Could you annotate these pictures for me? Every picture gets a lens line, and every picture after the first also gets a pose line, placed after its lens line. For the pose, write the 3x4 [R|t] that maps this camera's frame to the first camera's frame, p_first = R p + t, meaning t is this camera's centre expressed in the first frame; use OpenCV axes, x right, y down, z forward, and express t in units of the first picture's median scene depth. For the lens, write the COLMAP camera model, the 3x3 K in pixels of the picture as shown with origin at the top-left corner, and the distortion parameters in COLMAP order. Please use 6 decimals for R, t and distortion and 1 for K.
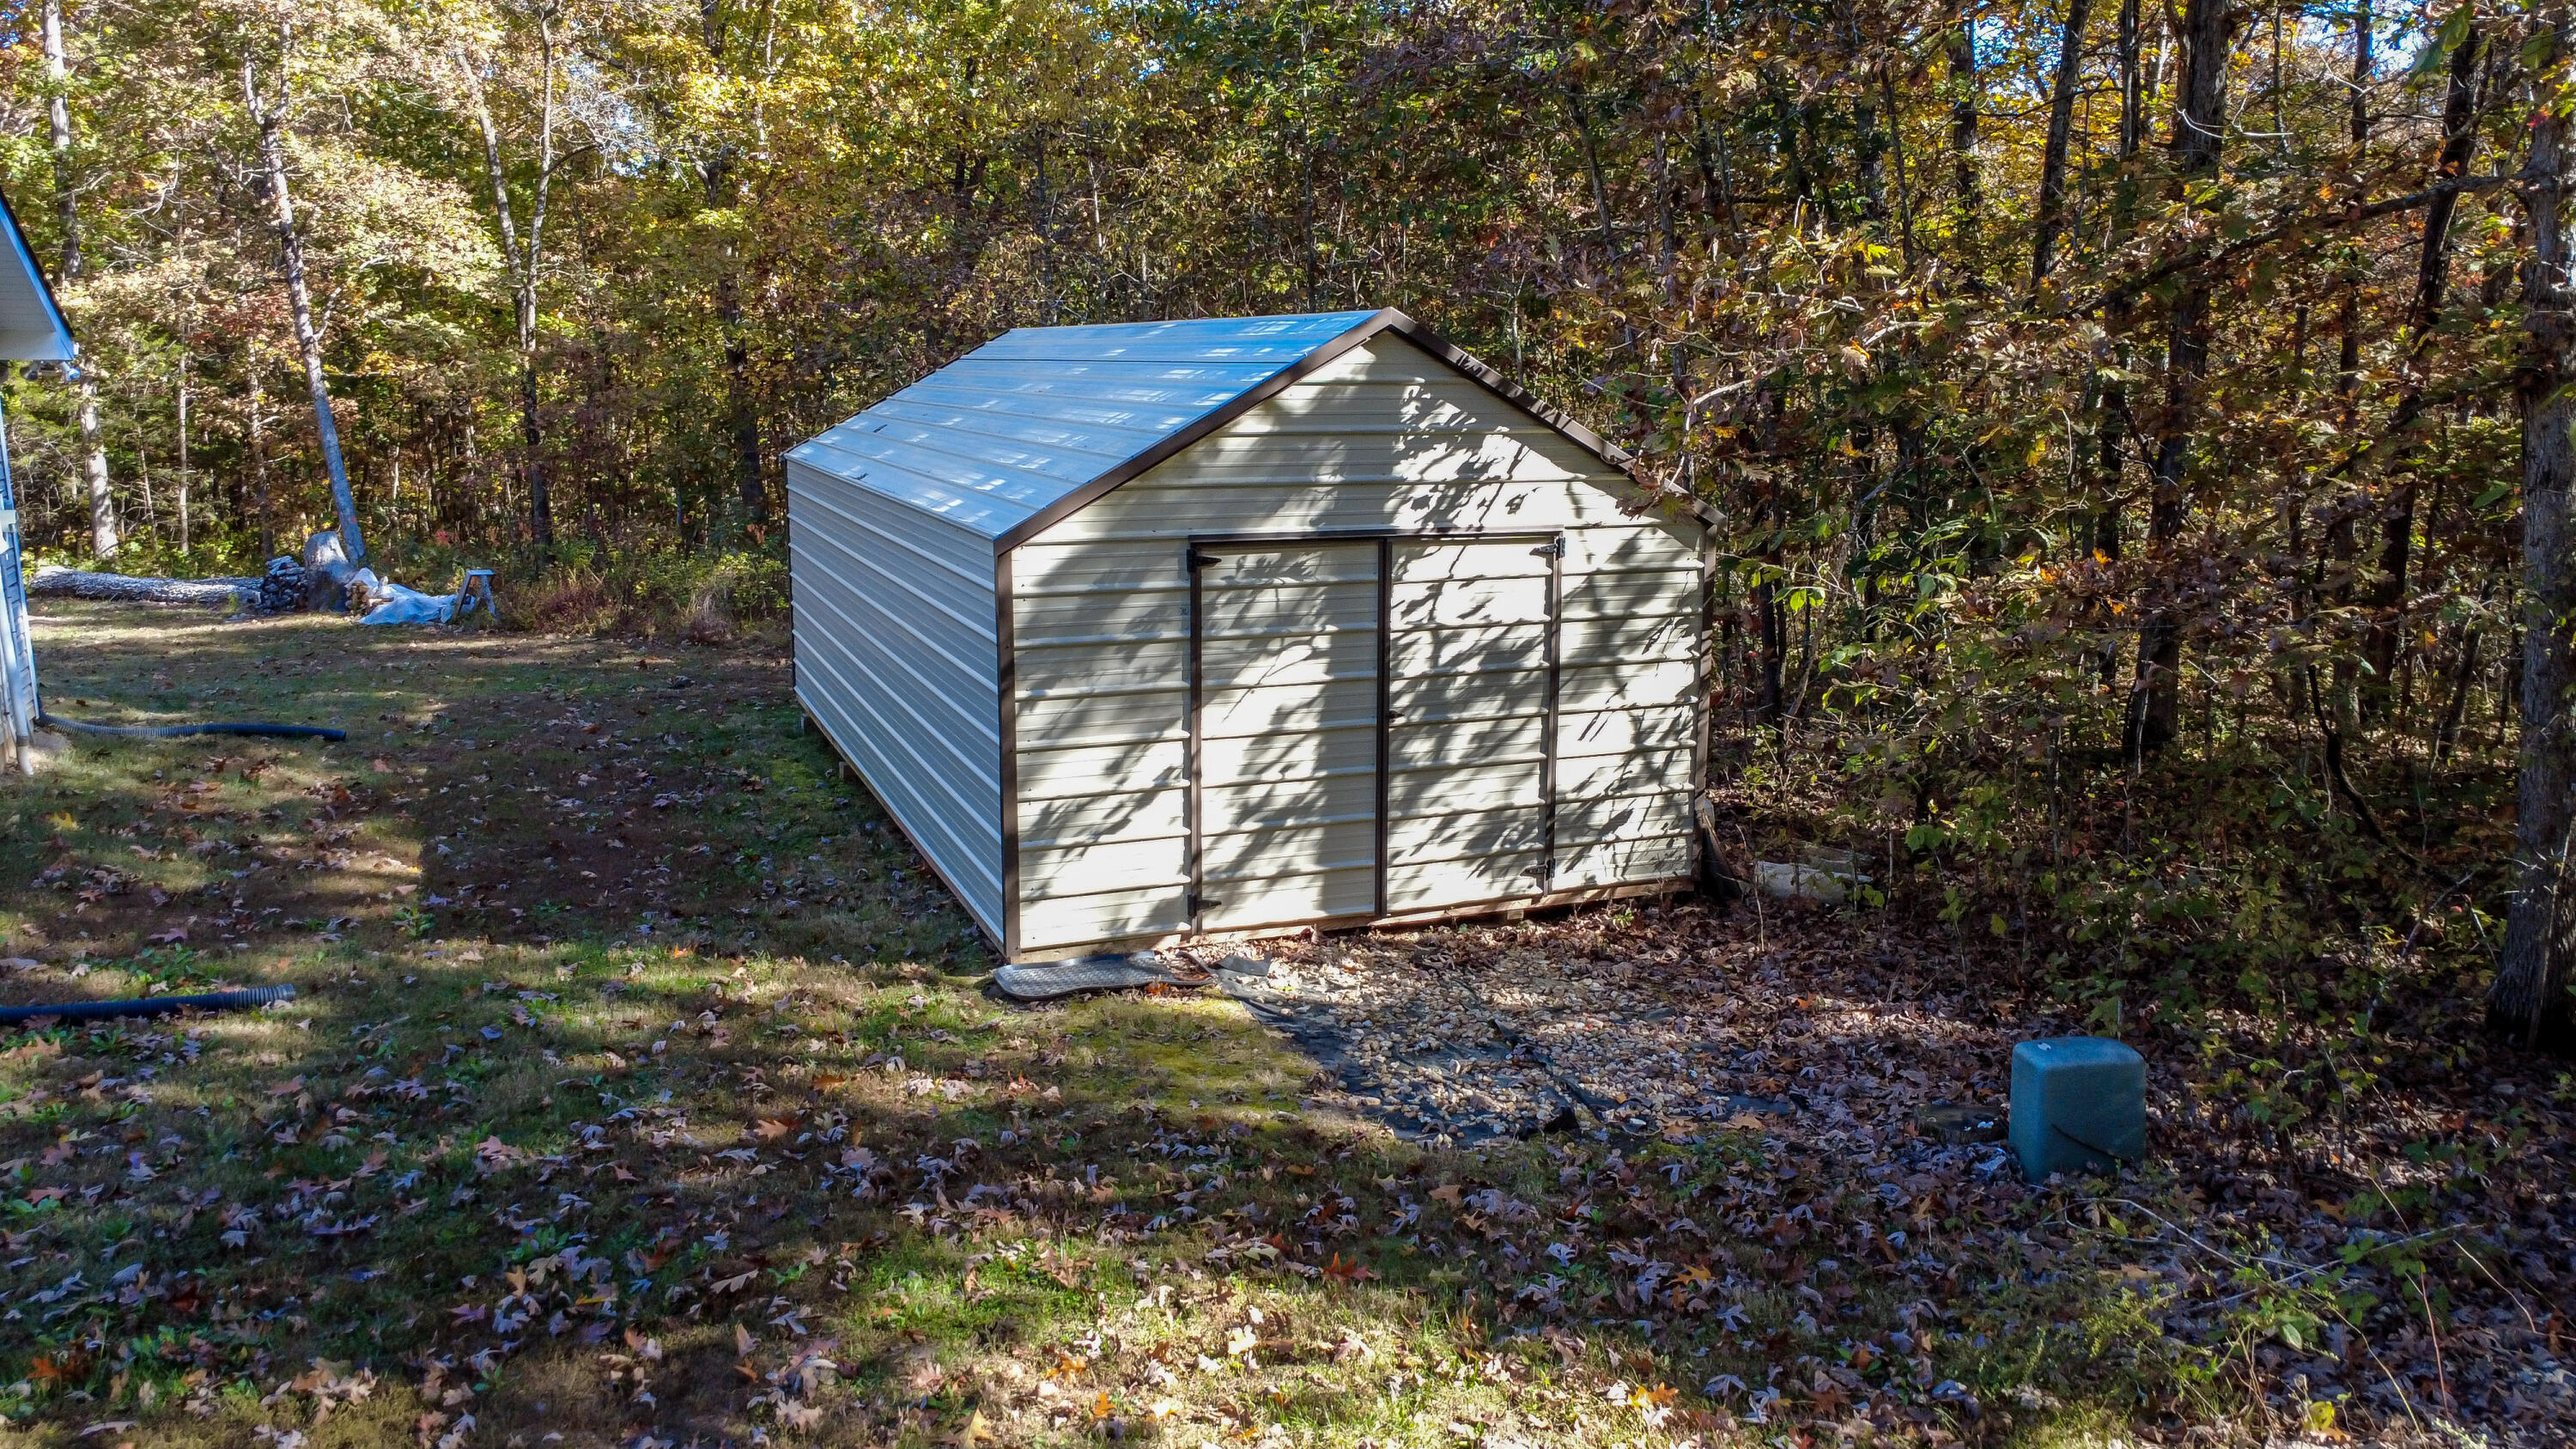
lens RADIAL K [[1902.5, 0, 1288.0], [0, 1902.5, 724.5], [0, 0, 1]] dist [0.014818, -0.004985]
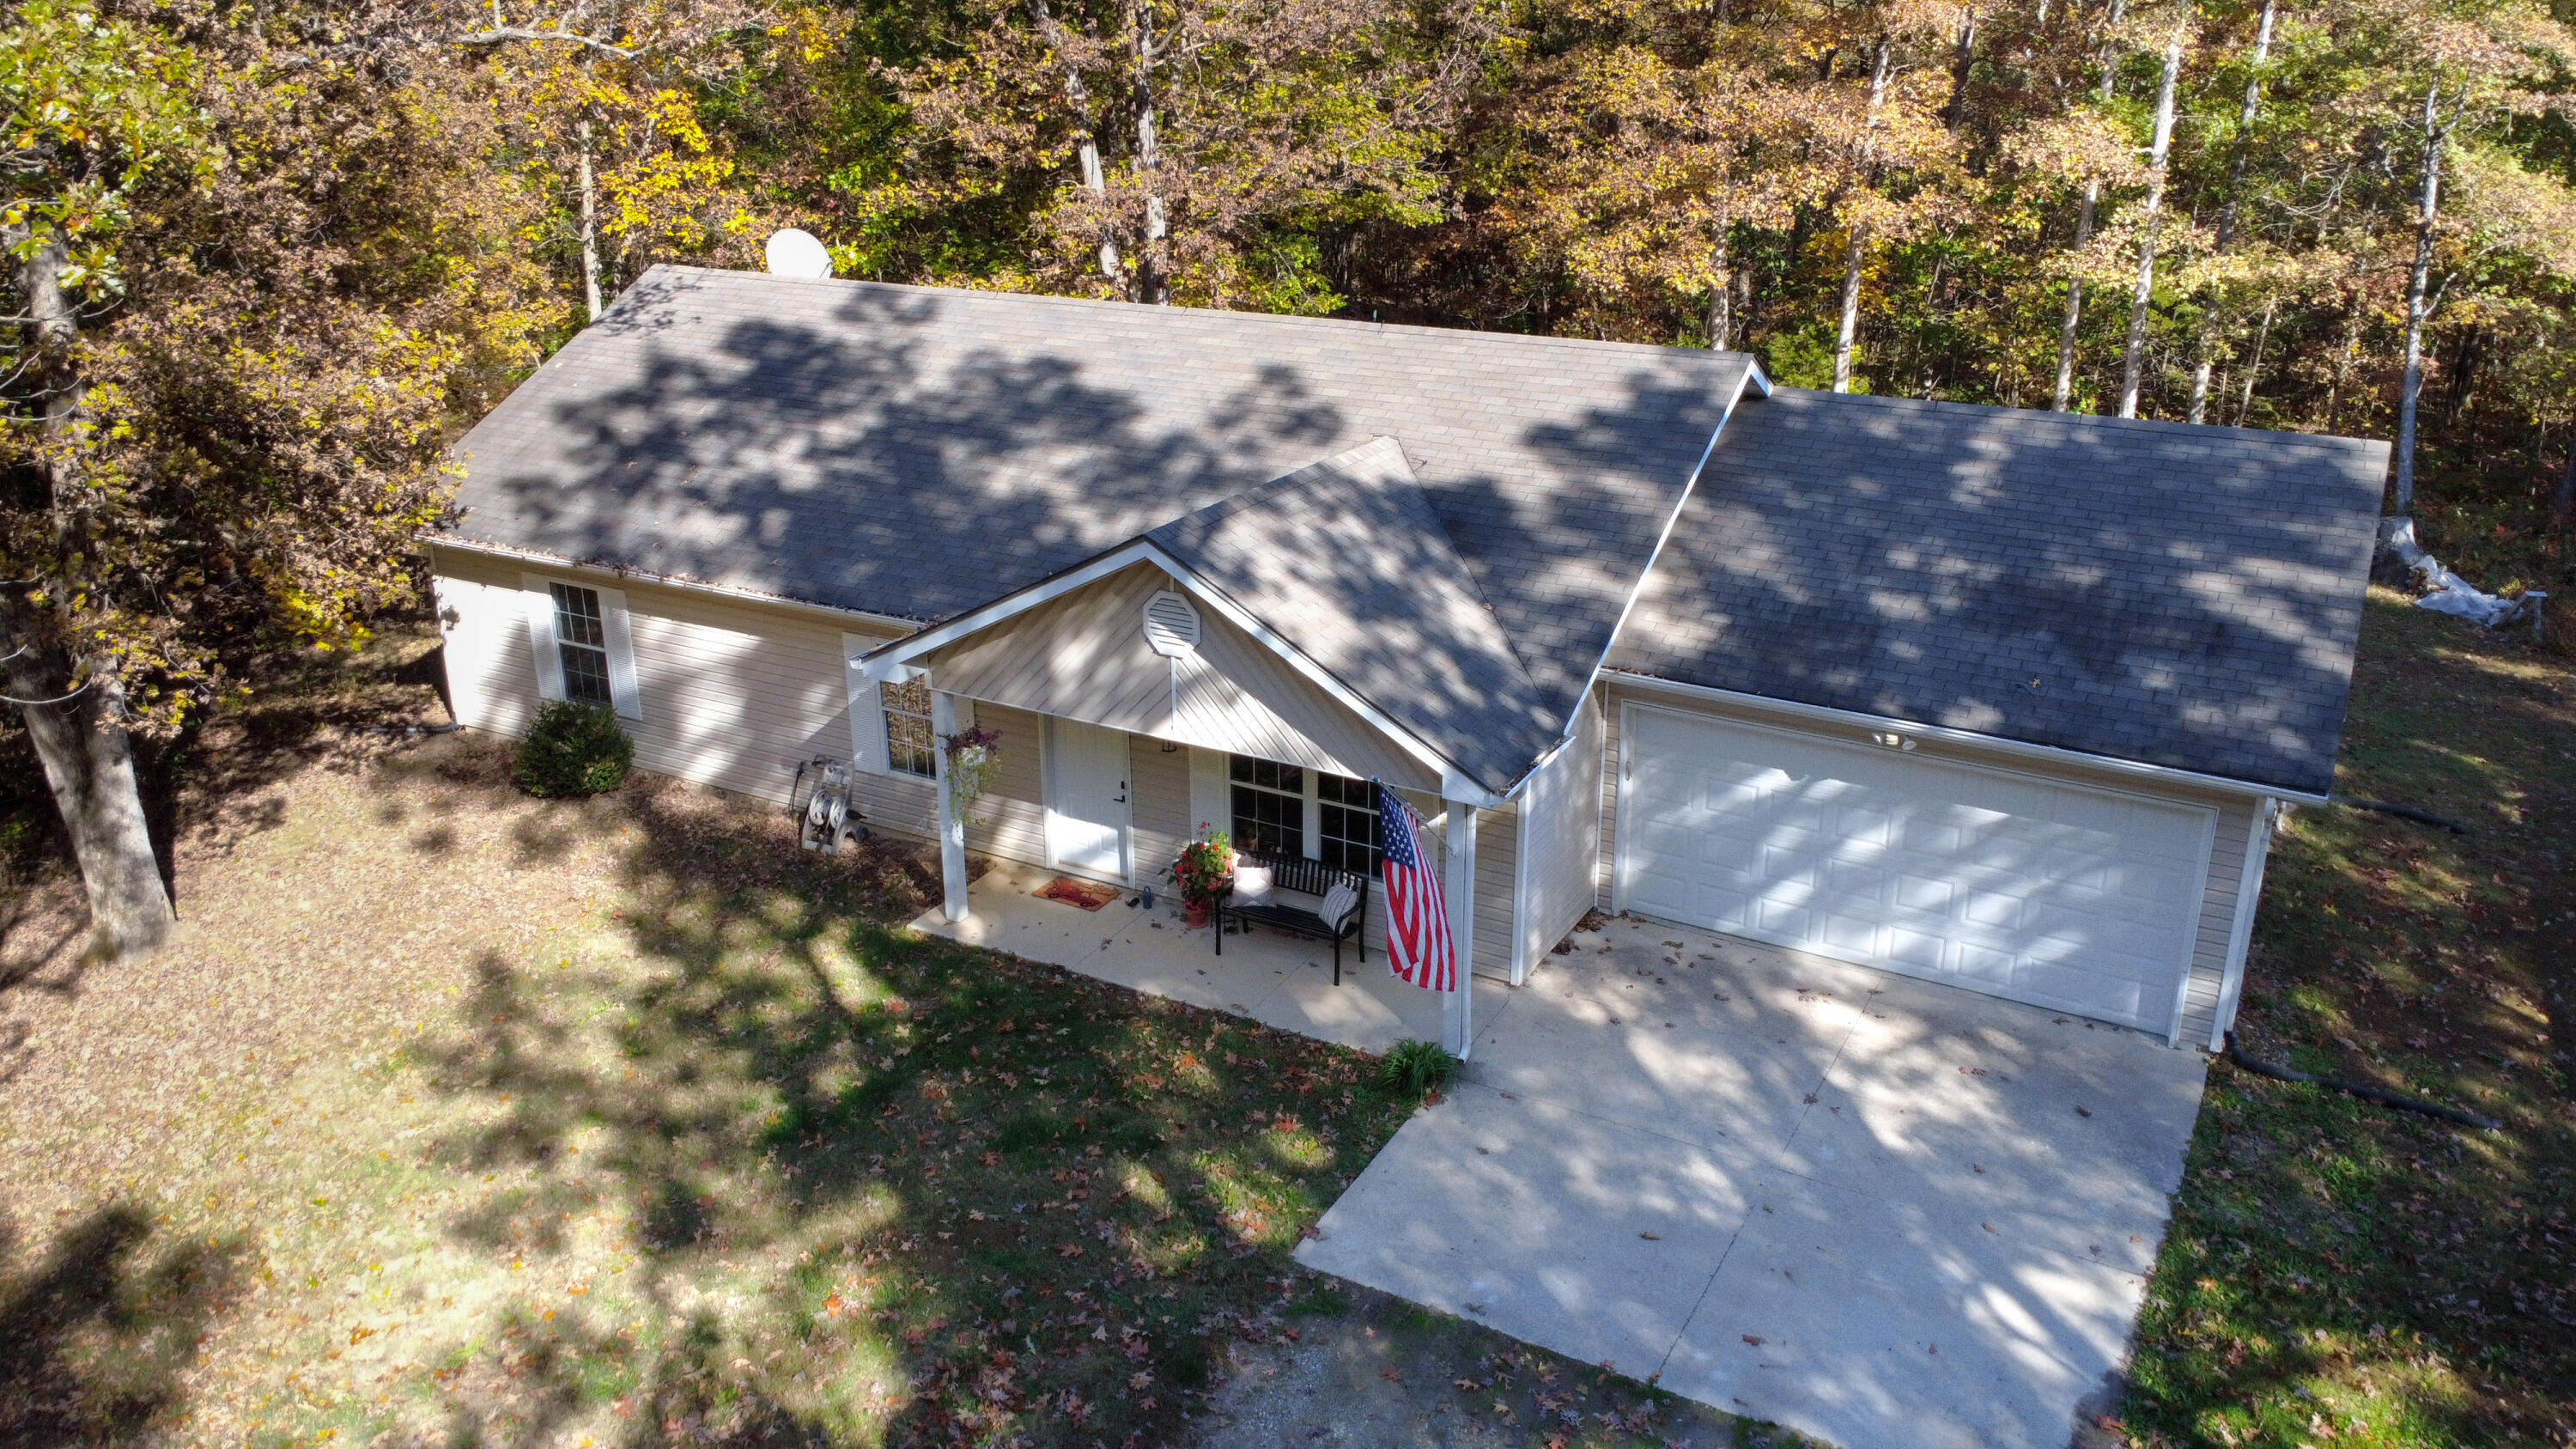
lens RADIAL K [[1902.5, 0, 1288.0], [0, 1902.5, 724.5], [0, 0, 1]] dist [0.014818, -0.004985]
pose [[0.617655, 0.288252, -0.731720, 0.008221], [-0.140806, 0.955907, 0.257712, -0.198653], [0.773742, -0.056146, 0.631008, -0.398919]]
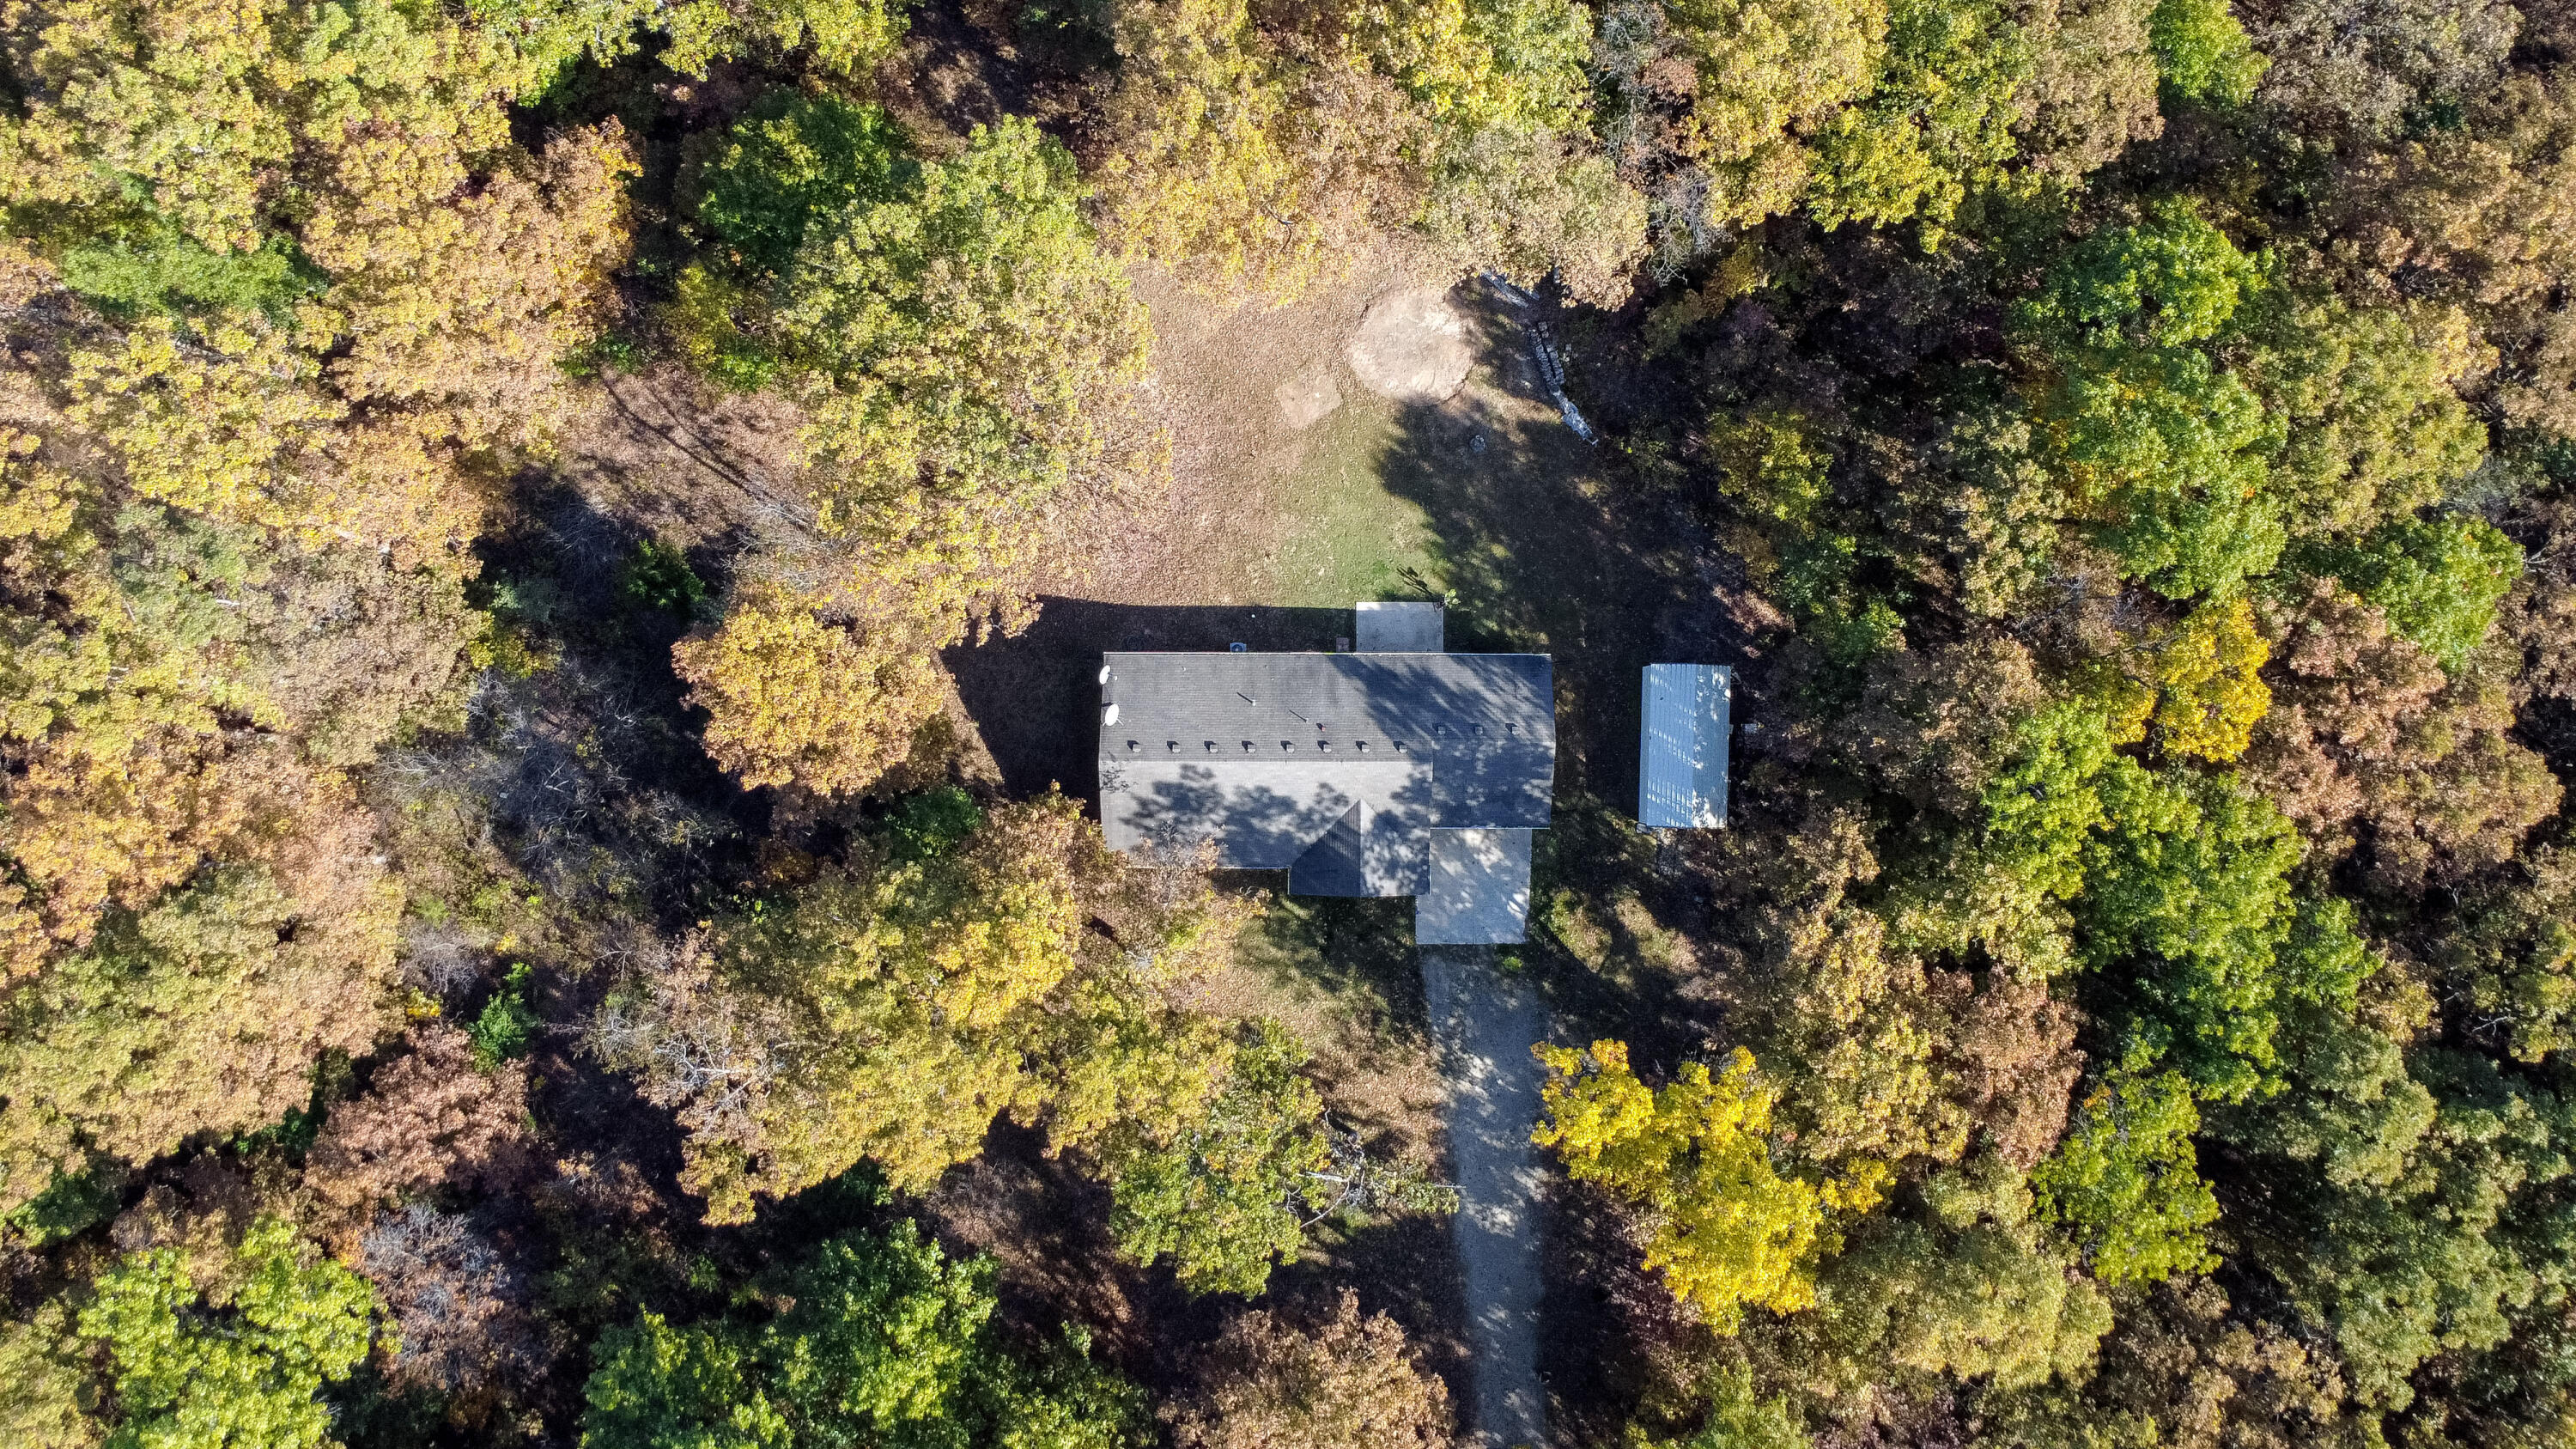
lens RADIAL K [[1902.5, 0, 1288.0], [0, 1902.5, 724.5], [0, 0, 1]] dist [0.014818, -0.004985]
pose [[0.922214, 0.386518, 0.011211, -0.780452], [-0.079885, 0.162075, 0.983540, -3.540919], [0.378339, -0.907929, 0.180344, -0.423153]]
